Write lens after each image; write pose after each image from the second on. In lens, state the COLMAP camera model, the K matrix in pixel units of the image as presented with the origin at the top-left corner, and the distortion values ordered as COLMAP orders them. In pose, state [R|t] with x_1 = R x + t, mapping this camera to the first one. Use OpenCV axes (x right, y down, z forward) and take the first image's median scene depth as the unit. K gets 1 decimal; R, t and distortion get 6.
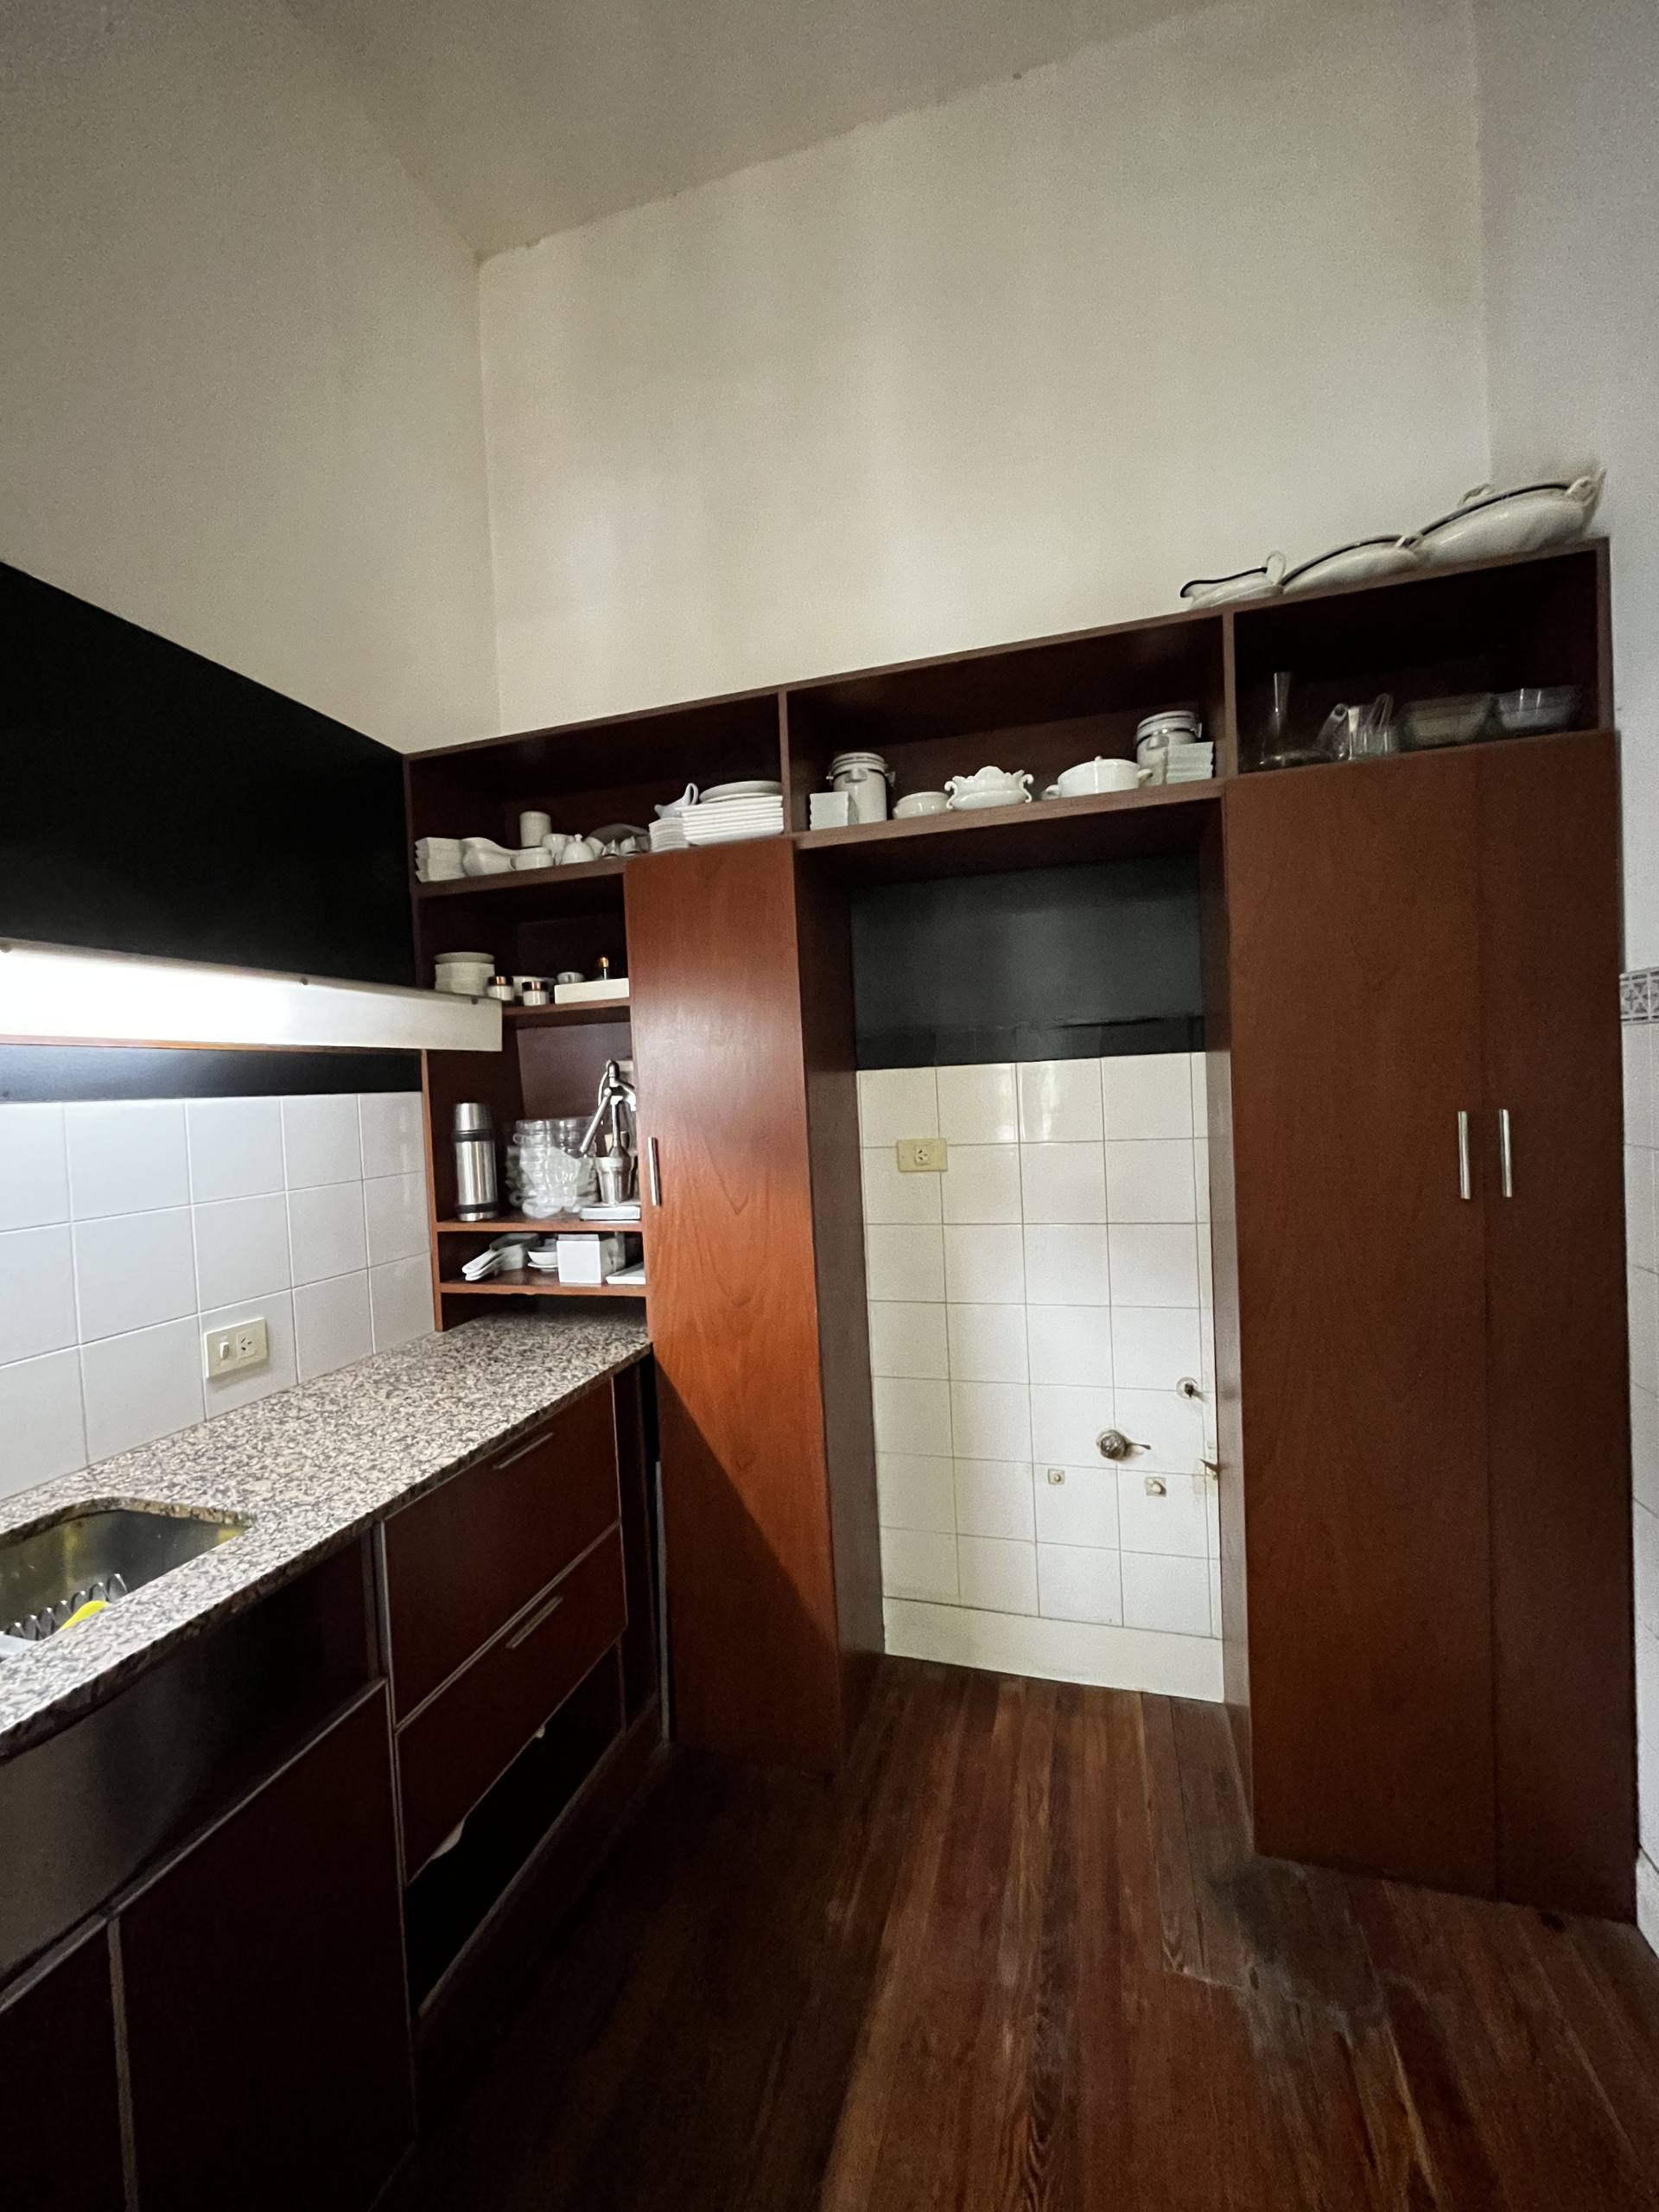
lens RADIAL K [[889.2, 0, 856.6], [0, 889.2, 1086.9], [0, 0, 1]] dist [-0.001476, -0.000307]
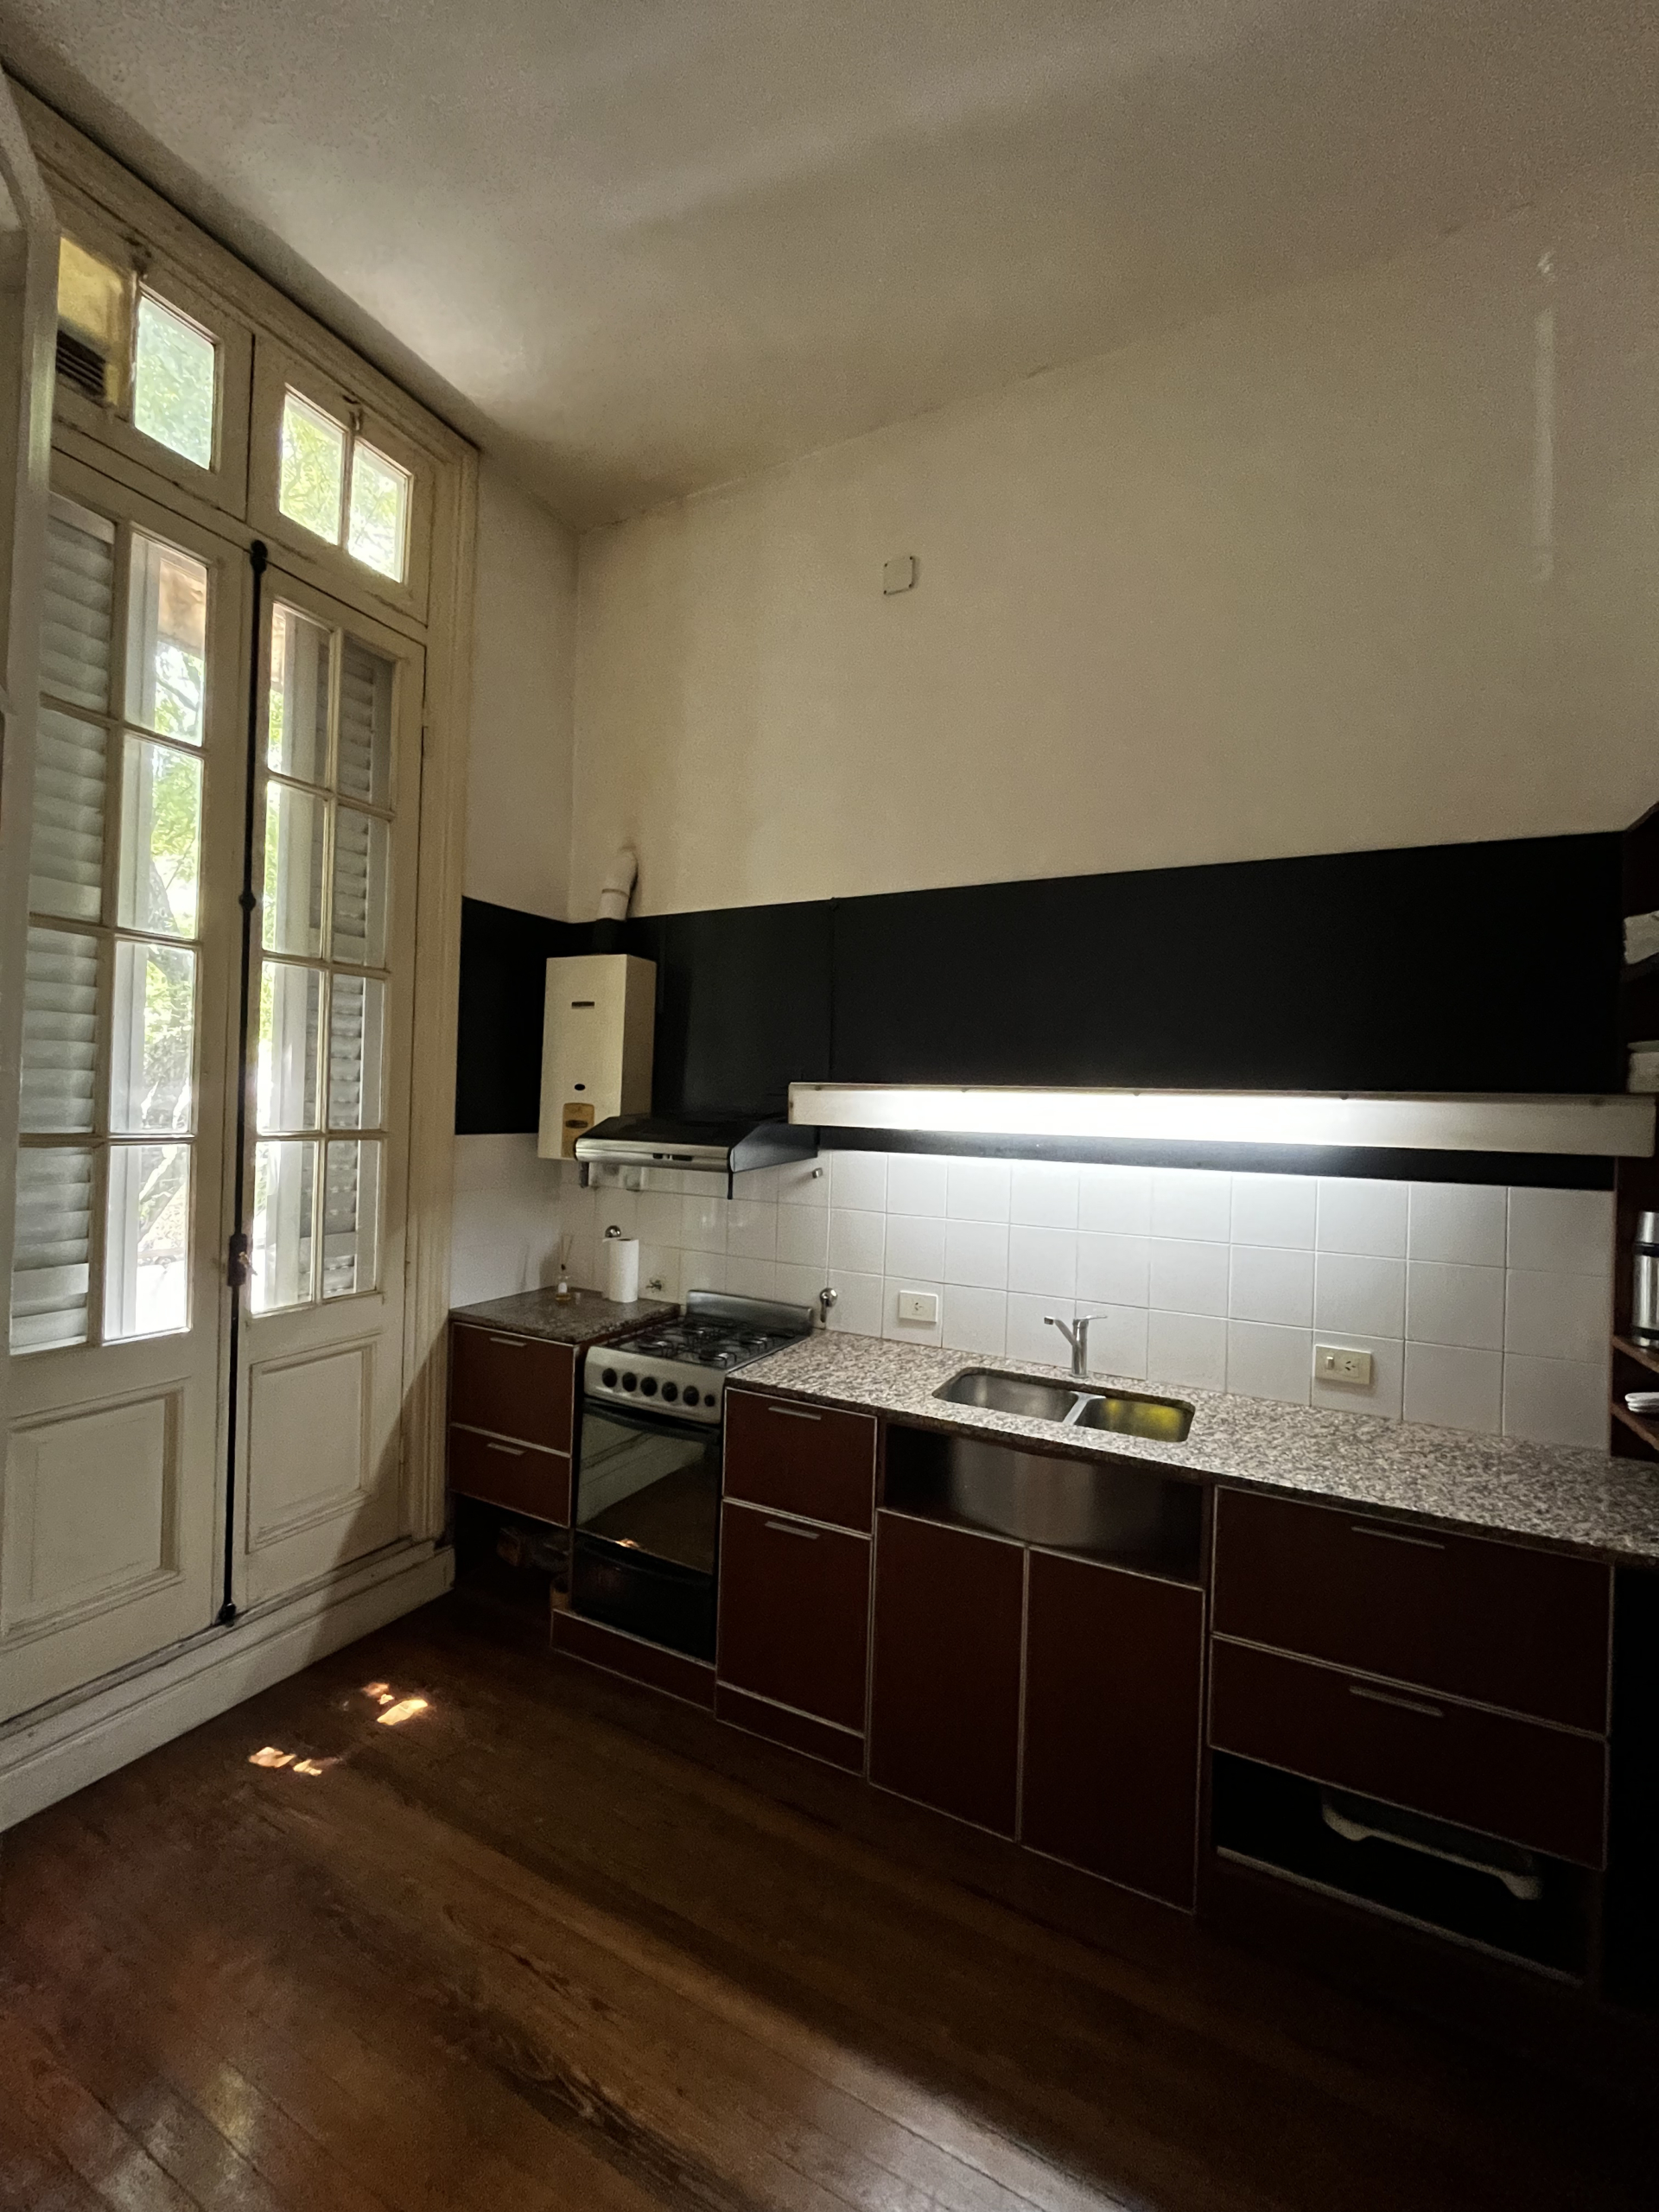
lens RADIAL K [[897.2, 0, 828.4], [0, 897.2, 1107.6], [0, 0, 1]] dist [-0.000130, -0.000573]
pose [[-0.194058, 0.034252, -0.980392, 0.846650], [-0.027720, 0.998800, 0.040382, -0.141639], [0.980598, 0.035013, -0.192876, 0.542761]]
